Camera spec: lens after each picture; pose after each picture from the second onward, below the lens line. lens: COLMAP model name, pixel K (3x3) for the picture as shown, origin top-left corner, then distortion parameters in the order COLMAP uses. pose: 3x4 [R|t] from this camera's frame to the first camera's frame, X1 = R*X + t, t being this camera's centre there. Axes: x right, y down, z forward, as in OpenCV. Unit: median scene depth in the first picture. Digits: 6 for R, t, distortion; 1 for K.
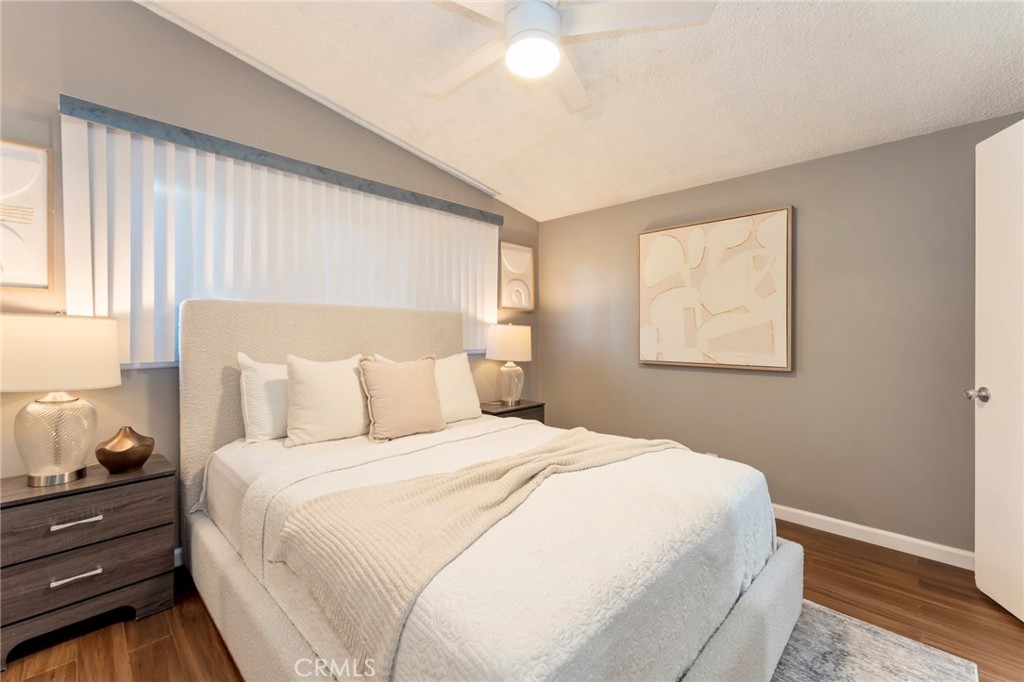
lens RADIAL K [[421.6, 0, 511.4], [0, 421.6, 333.1], [0, 0, 1]] dist [0.002644, 0.000098]
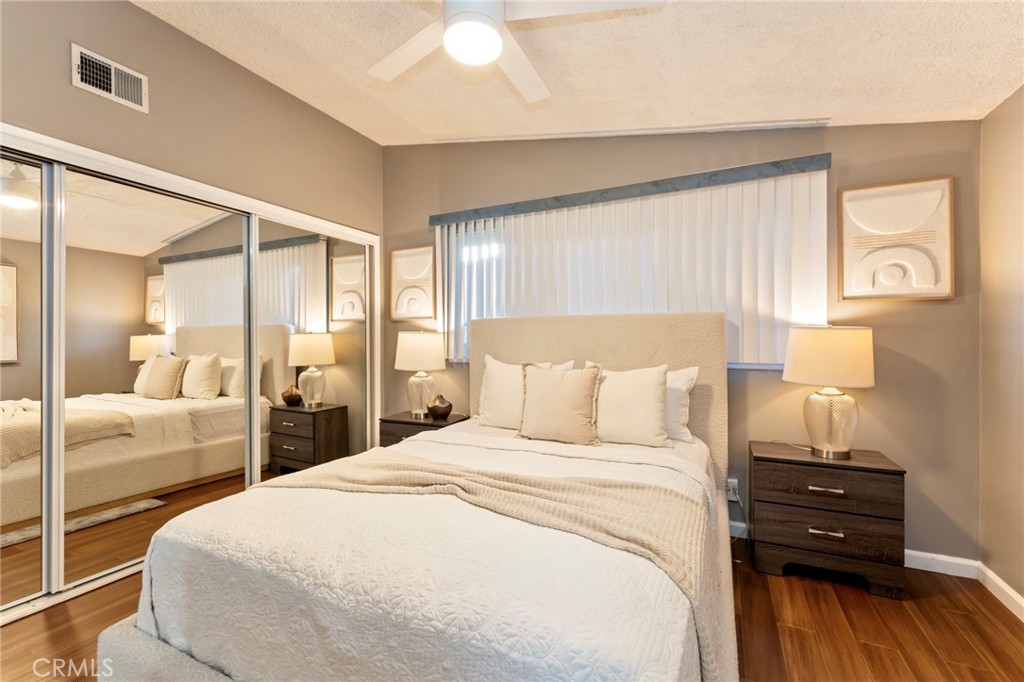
lens RADIAL K [[433.3, 0, 512.0], [0, 433.3, 341.0], [0, 0, 1]] dist [-0.017376, -0.000051]
pose [[0.312017, -0.005733, -0.950059, 0.662015], [-0.000117, 0.999982, -0.006073, 0.008593], [0.950077, 0.002006, 0.312010, 0.544360]]
